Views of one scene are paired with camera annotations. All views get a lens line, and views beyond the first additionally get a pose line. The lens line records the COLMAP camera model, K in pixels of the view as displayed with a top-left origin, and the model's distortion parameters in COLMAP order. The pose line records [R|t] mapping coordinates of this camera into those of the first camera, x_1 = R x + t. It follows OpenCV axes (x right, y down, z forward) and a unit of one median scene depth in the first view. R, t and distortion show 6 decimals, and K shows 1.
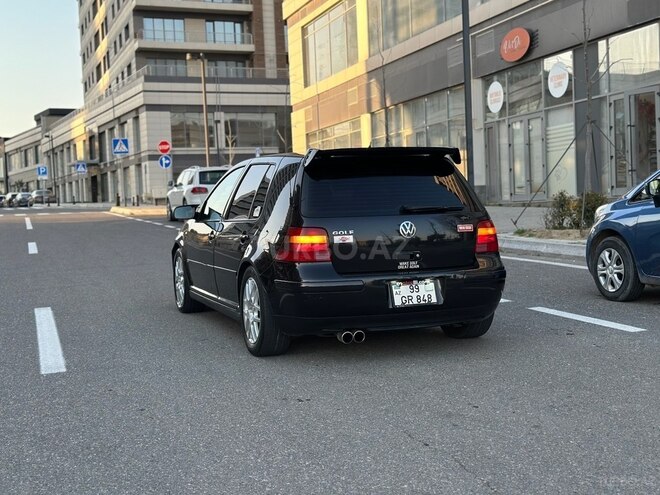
lens RADIAL K [[911.4, 0, 331.4], [0, 911.4, 254.0], [0, 0, 1]] dist [0.118180, 0.000000]
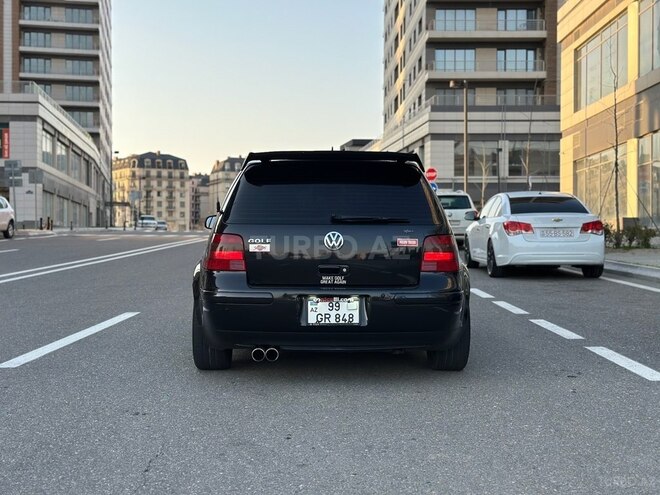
lens RADIAL K [[911.4, 0, 325.9], [0, 911.4, 252.1], [0, 0, 1]] dist [0.118180, 0.000000]
pose [[0.941475, 0.041761, -0.334487, 0.104597], [-0.053526, 0.998227, -0.026029, 0.002303], [0.332807, 0.042410, 0.942041, 0.040291]]
